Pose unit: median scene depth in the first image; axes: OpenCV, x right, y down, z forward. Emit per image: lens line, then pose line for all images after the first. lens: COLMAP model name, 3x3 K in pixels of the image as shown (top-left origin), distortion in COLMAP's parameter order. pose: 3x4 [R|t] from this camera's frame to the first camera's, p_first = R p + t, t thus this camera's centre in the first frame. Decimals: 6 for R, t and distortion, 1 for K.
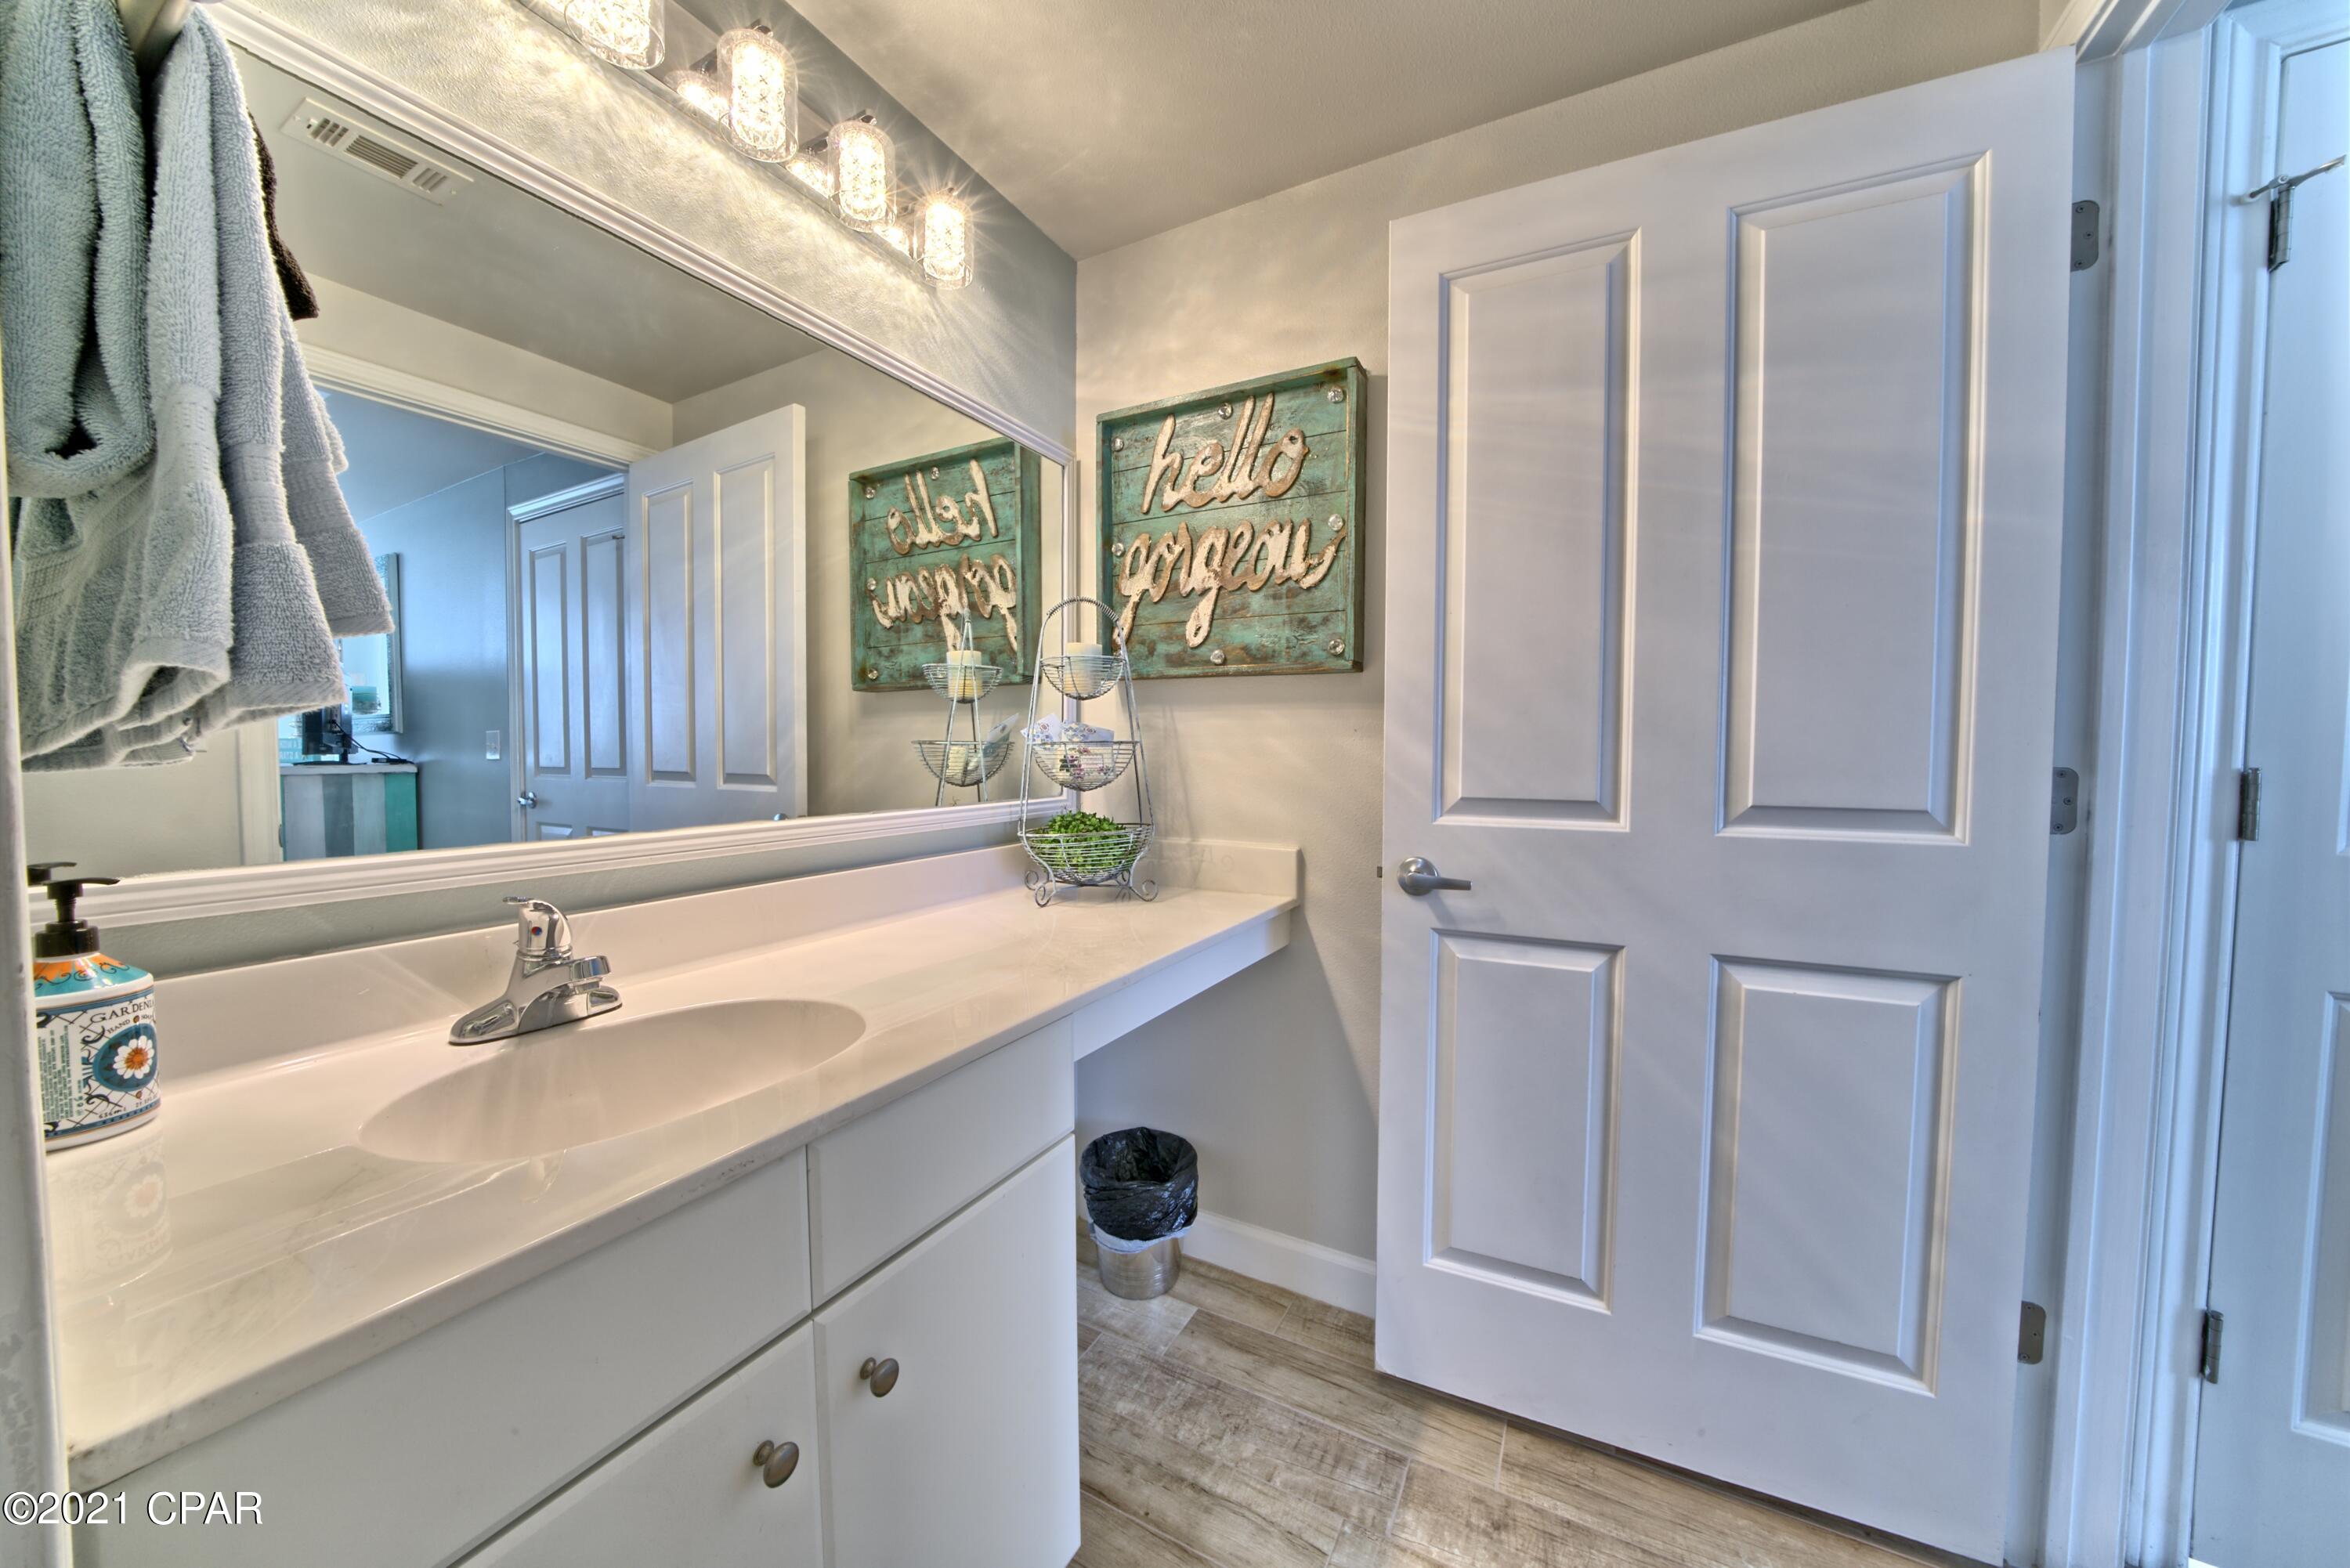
lens RADIAL K [[811.2, 0, 1170.5], [0, 811.2, 780.9], [0, 0, 1]] dist [-0.021658, 0.000200]
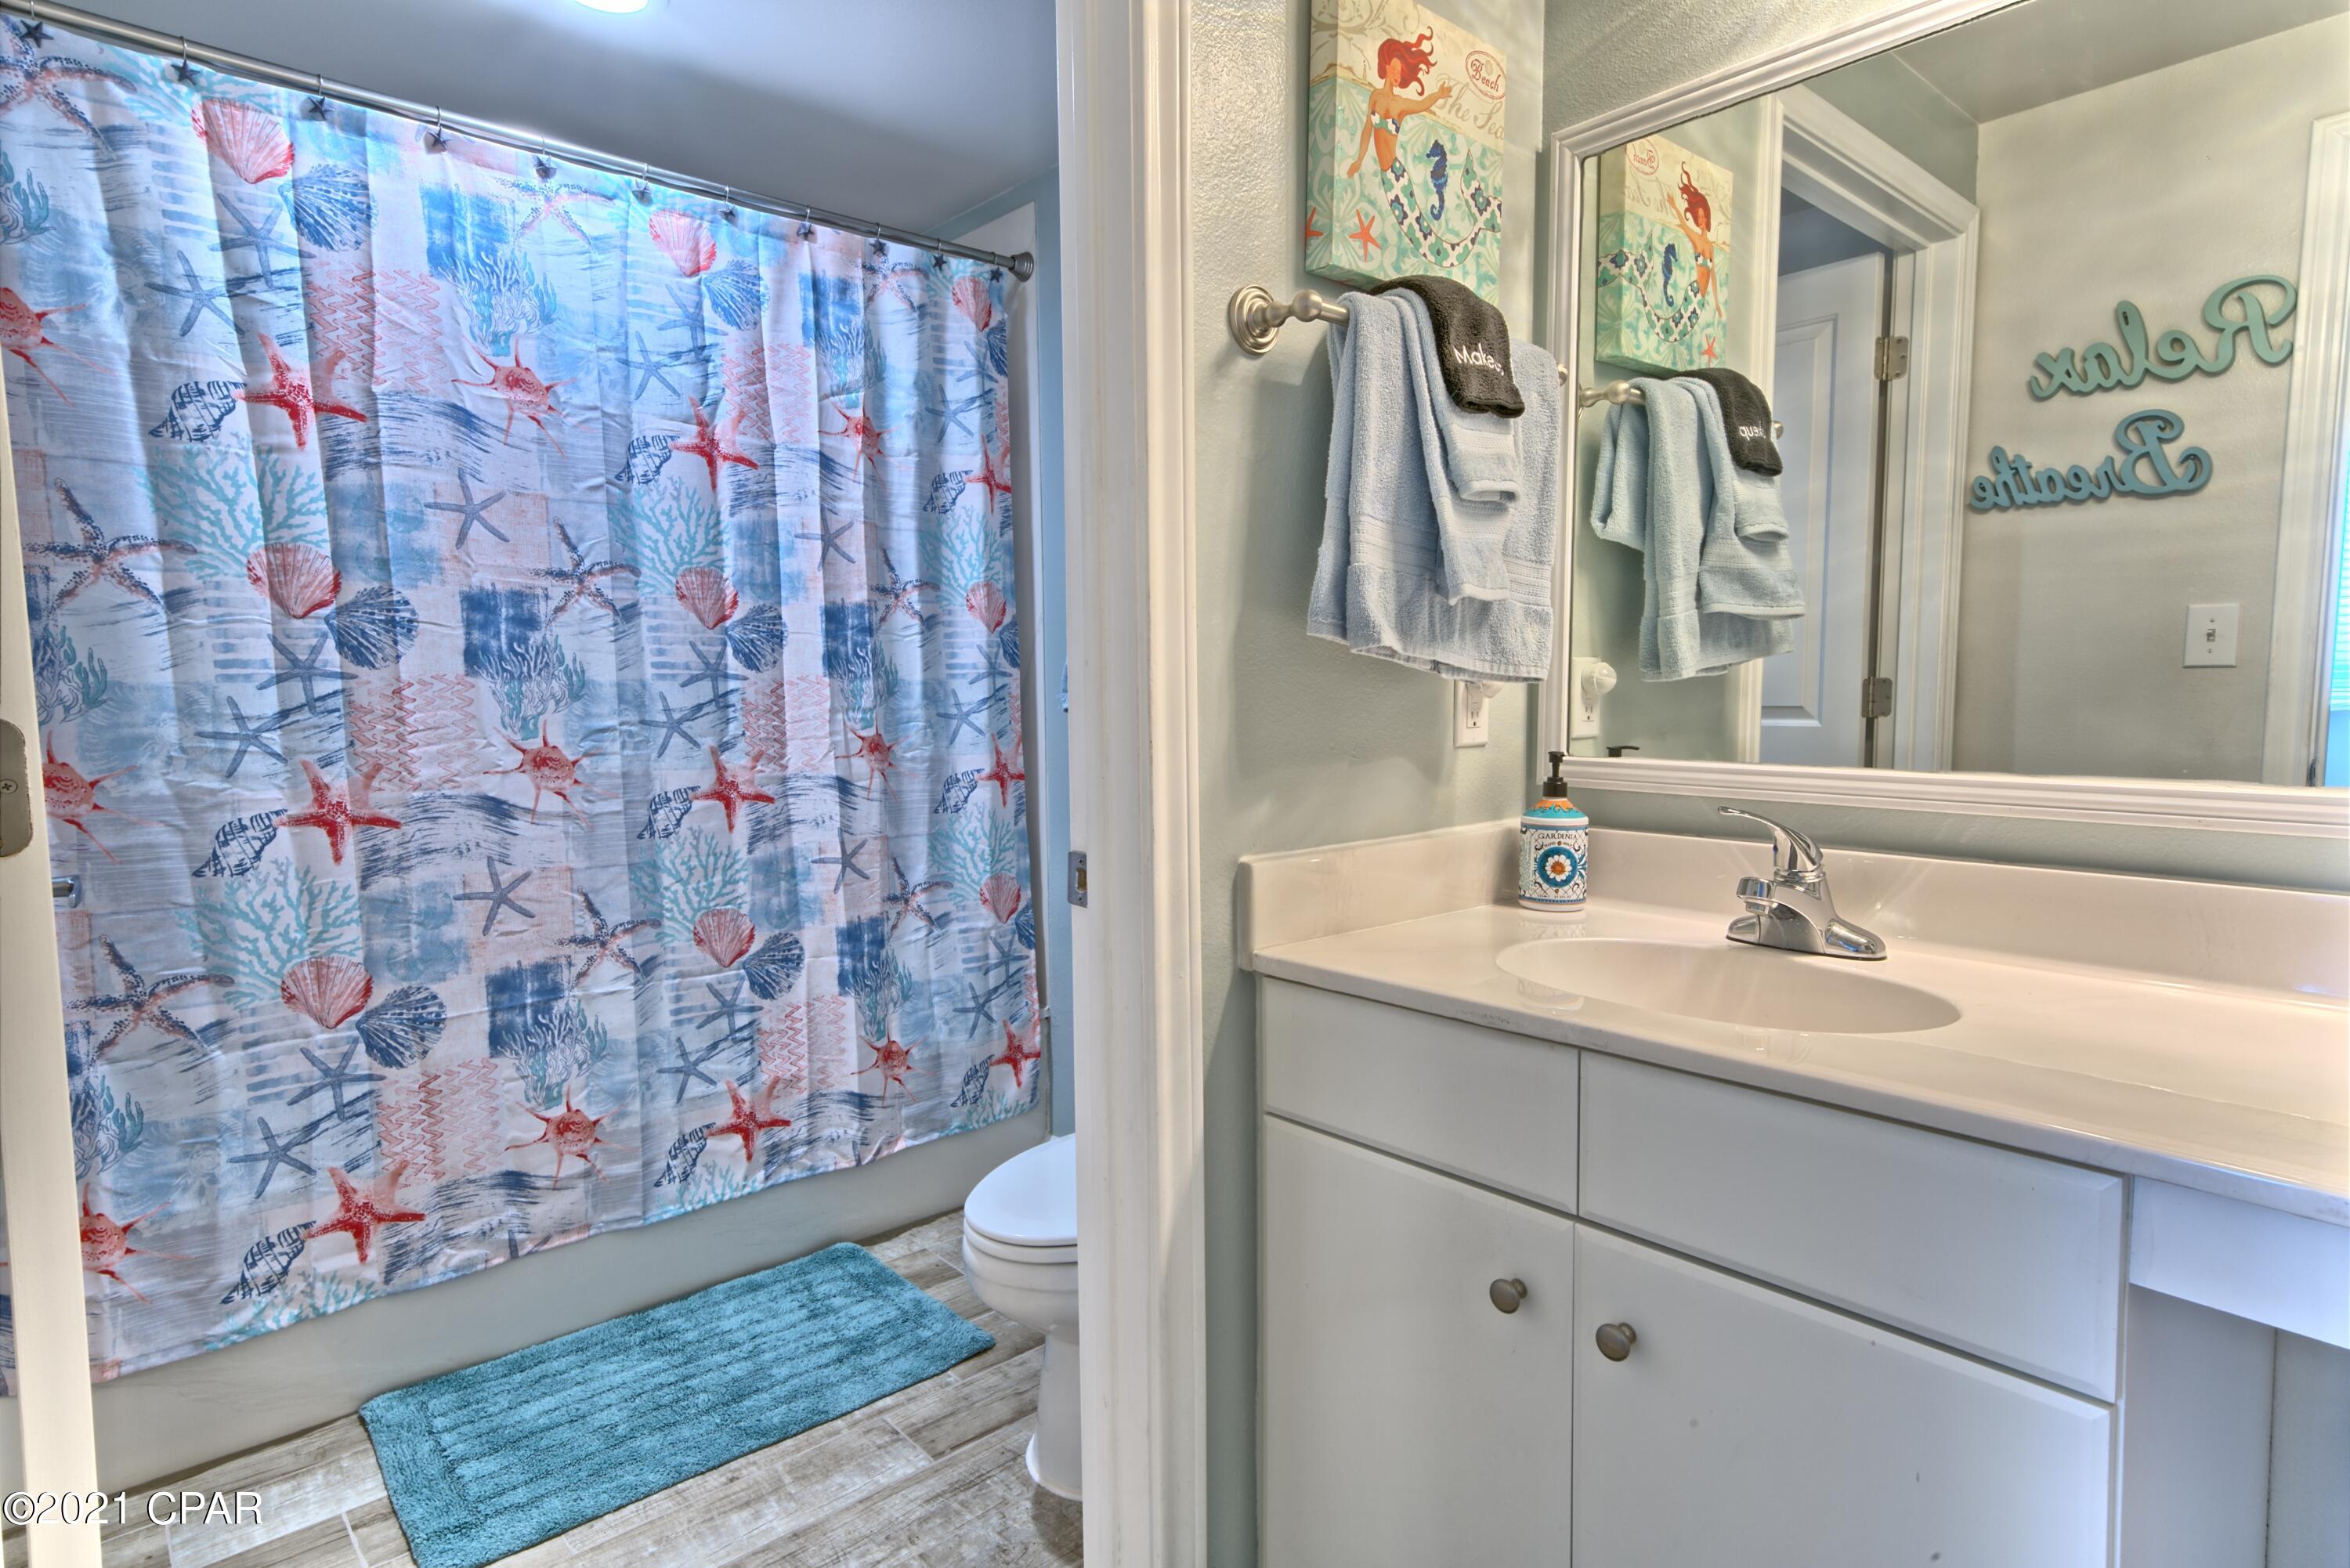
lens RADIAL K [[1279.1, 0, 1174.1], [0, 1279.1, 779.8], [0, 0, 1]] dist [-0.000239, -0.000027]
pose [[-0.334723, 0.082490, -0.938699, 1.361569], [-0.040908, 0.993950, 0.101932, -0.055385], [0.941428, 0.072519, -0.329323, 1.108913]]
